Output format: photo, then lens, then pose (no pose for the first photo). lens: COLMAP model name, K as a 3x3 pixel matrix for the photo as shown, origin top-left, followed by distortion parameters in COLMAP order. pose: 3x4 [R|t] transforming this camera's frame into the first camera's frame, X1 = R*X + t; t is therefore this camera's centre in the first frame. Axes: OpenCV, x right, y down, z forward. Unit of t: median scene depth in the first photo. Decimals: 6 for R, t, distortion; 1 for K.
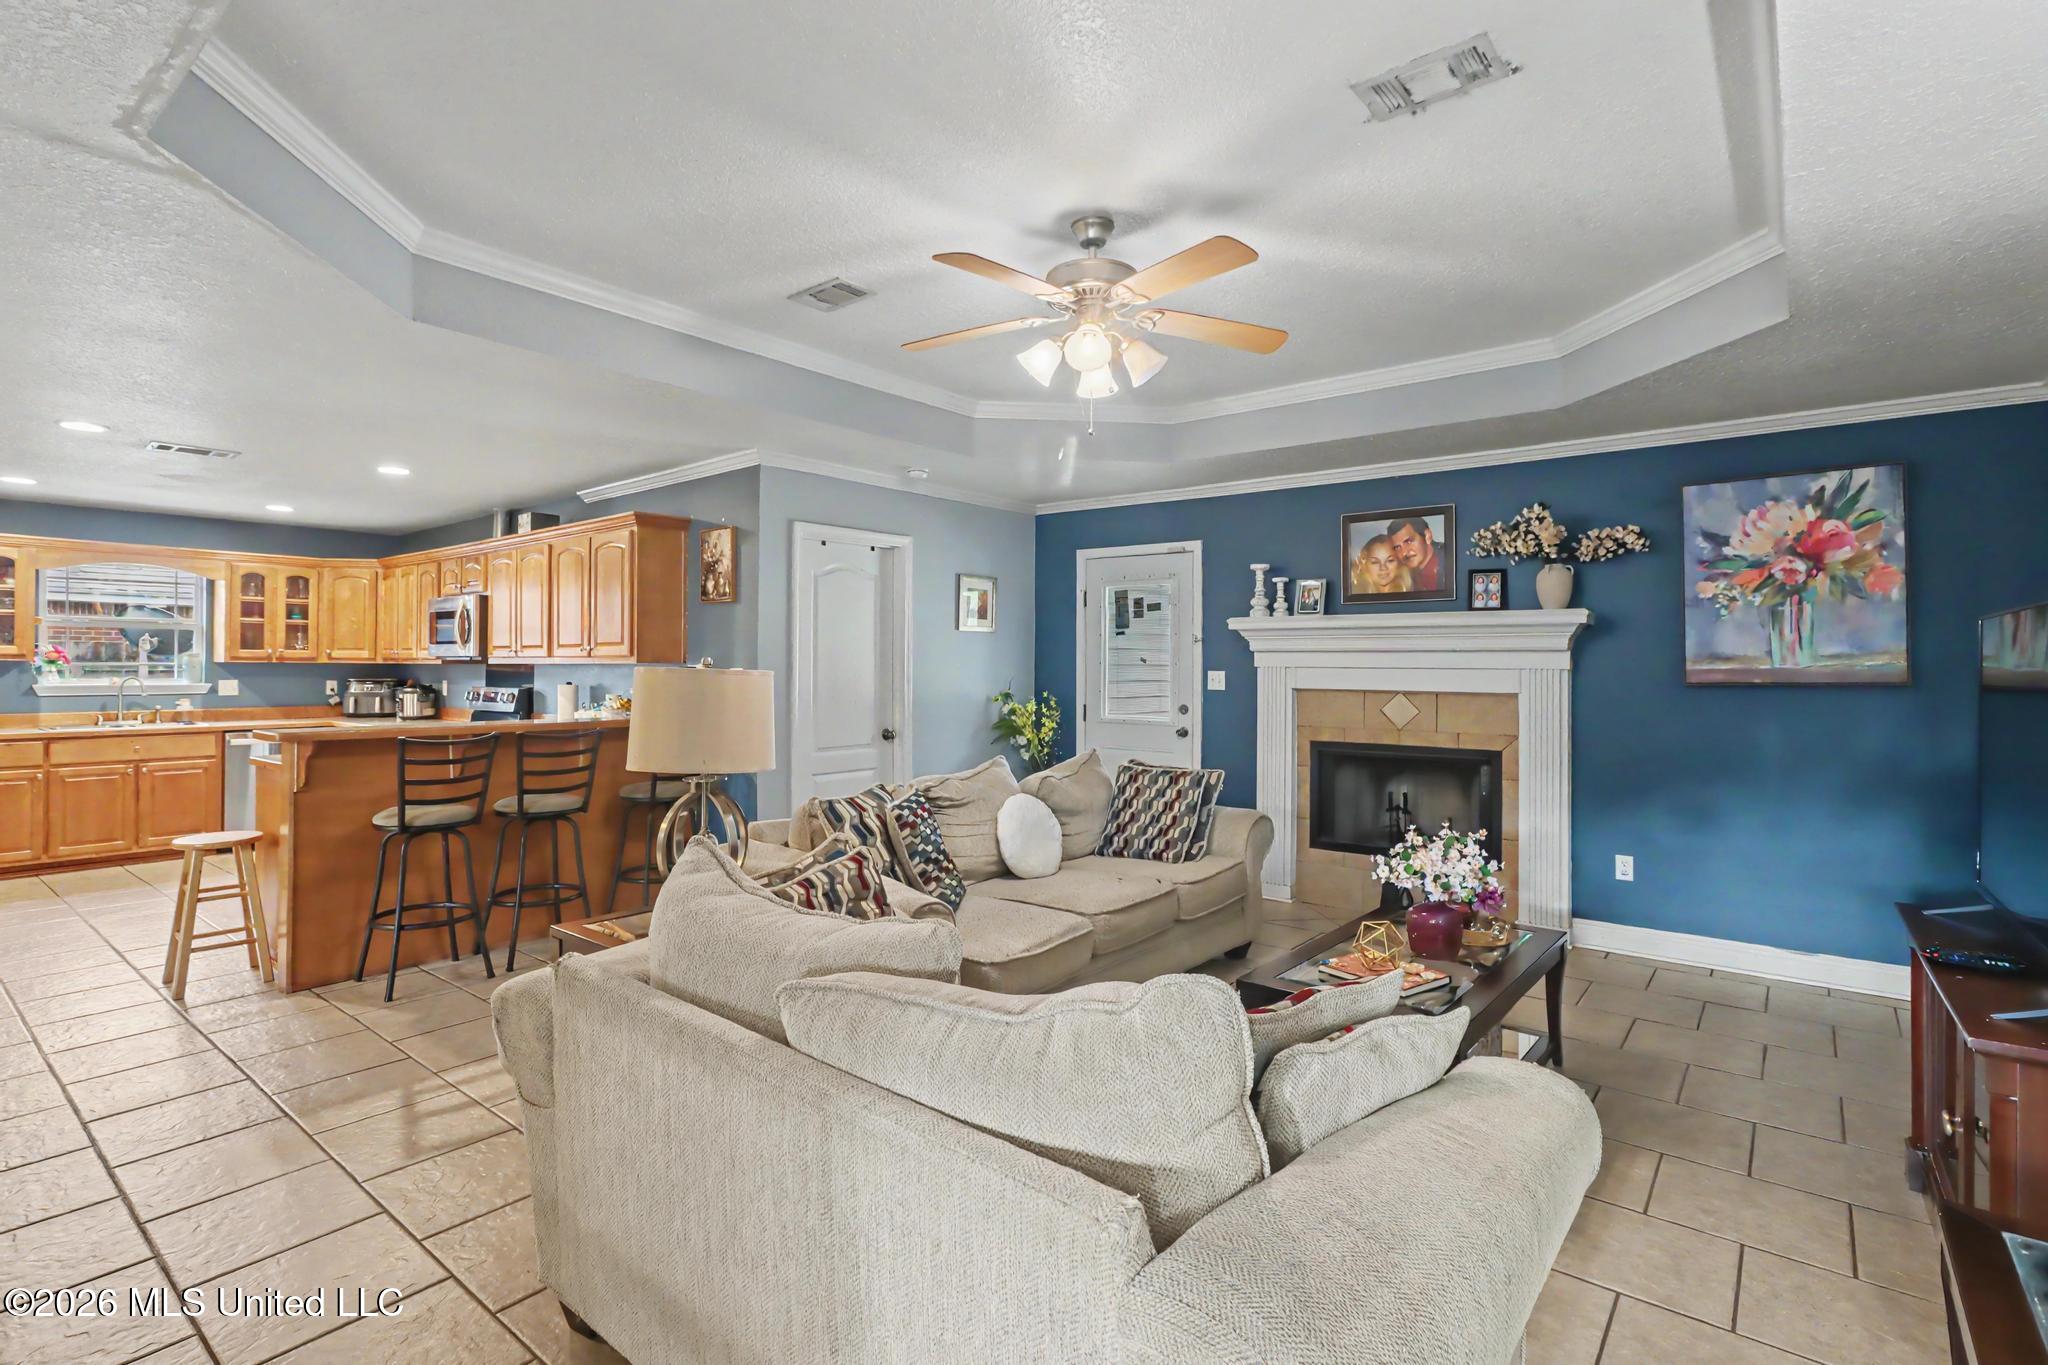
lens RADIAL K [[970.3, 0, 1025.4], [0, 970.3, 666.0], [0, 0, 1]] dist [0.001150, 0.000657]
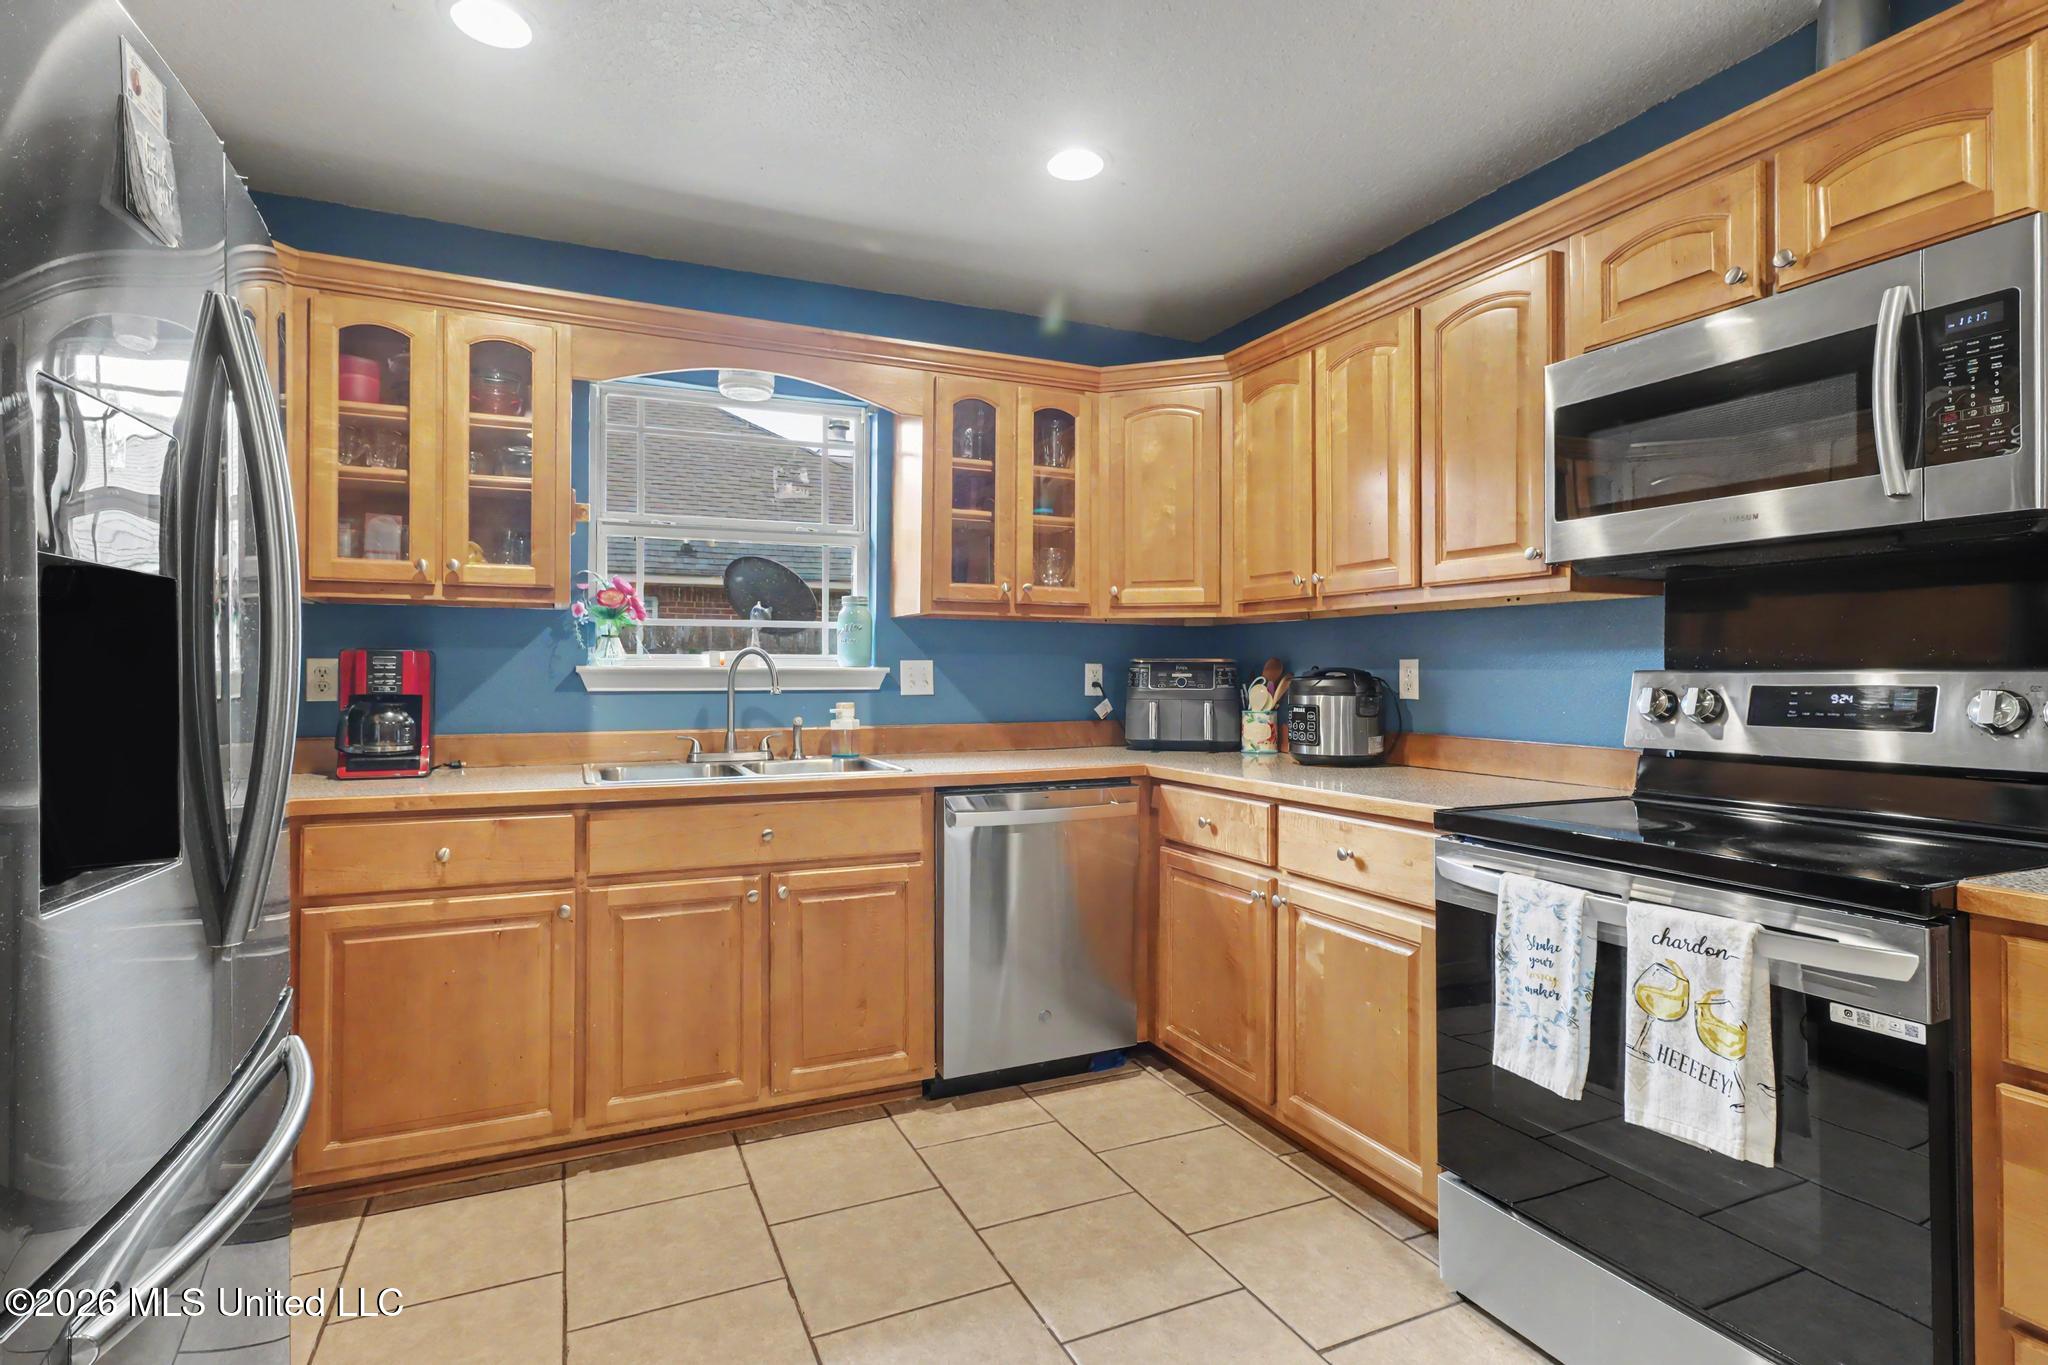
lens RADIAL K [[970.3, 0, 1017.0], [0, 970.3, 679.6], [0, 0, 1]] dist [0.001150, 0.000657]
pose [[0.897390, 0.001051, -0.441236, -0.597167], [0.001788, 0.999980, 0.006017, 0.021039], [0.441234, -0.006189, 0.897371, 0.637147]]
